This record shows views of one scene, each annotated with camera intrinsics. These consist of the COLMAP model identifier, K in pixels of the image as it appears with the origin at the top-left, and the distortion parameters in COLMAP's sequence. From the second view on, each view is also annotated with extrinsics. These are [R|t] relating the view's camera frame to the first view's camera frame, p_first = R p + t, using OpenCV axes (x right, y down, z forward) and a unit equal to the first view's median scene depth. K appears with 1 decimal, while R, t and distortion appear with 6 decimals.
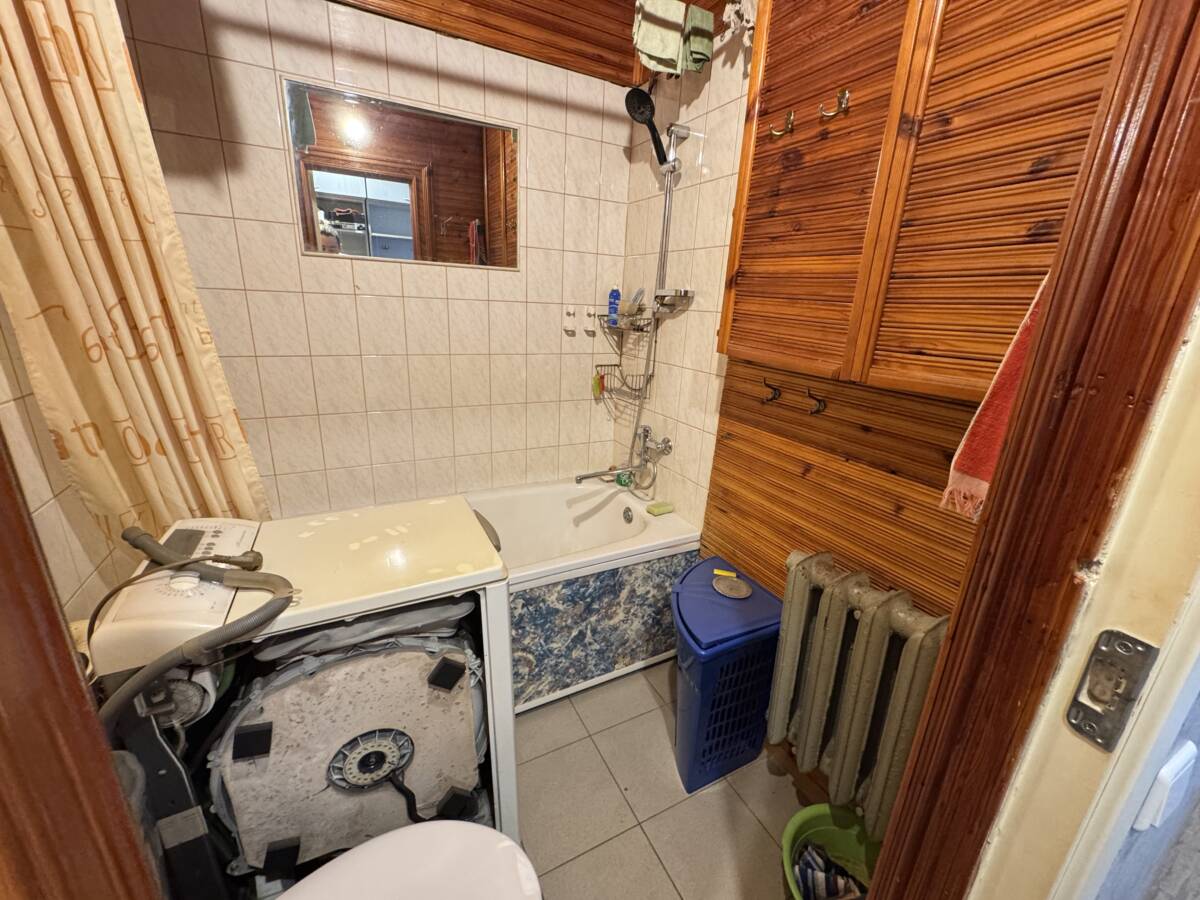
lens RADIAL K [[476.1, 0, 598.3], [0, 476.1, 445.9], [0, 0, 1]] dist [-0.002422, -0.000107]
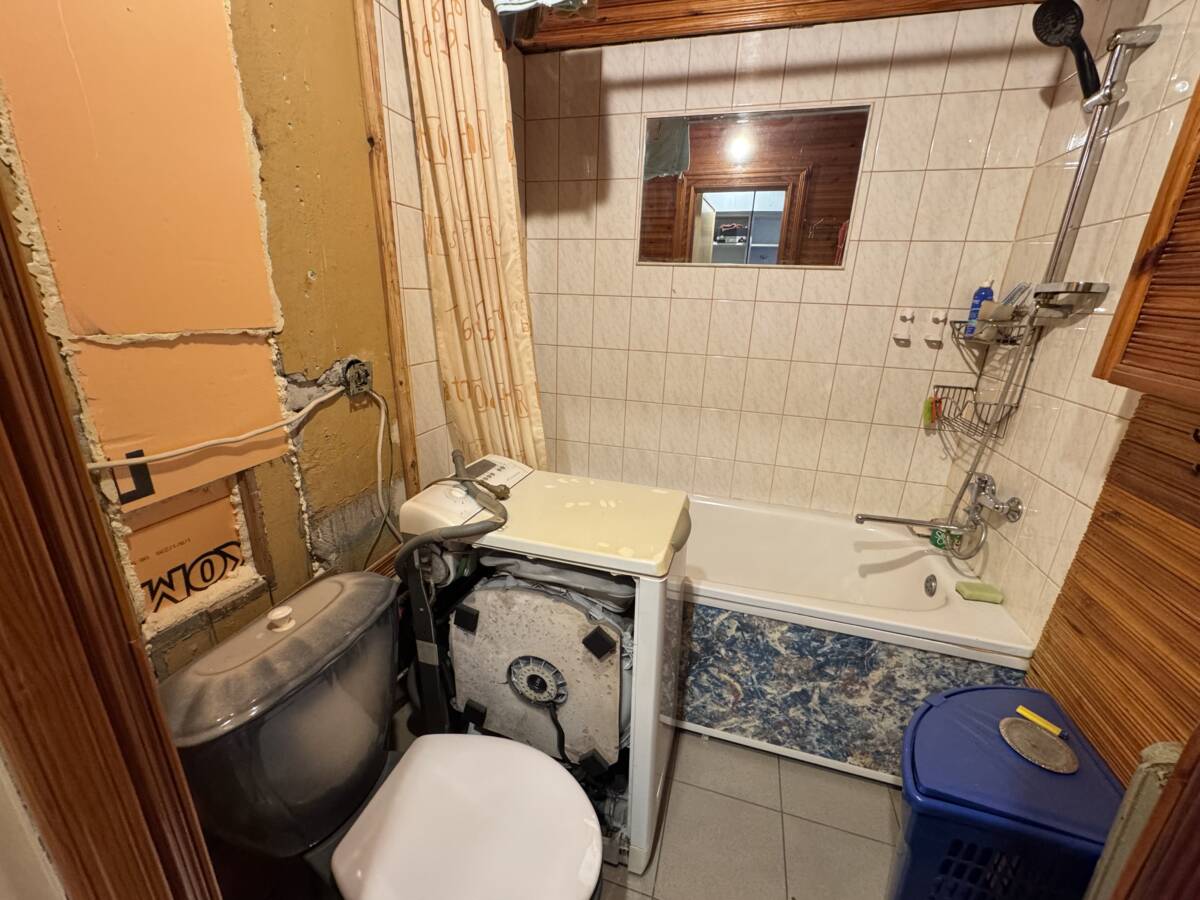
lens RADIAL K [[476.1, 0, 598.3], [0, 476.1, 445.9], [0, 0, 1]] dist [-0.002422, -0.000107]
pose [[0.721784, 0.188767, -0.665879, 0.176872], [-0.202151, 0.977634, 0.058023, -0.009327], [0.661939, 0.092728, 0.743800, 0.090388]]
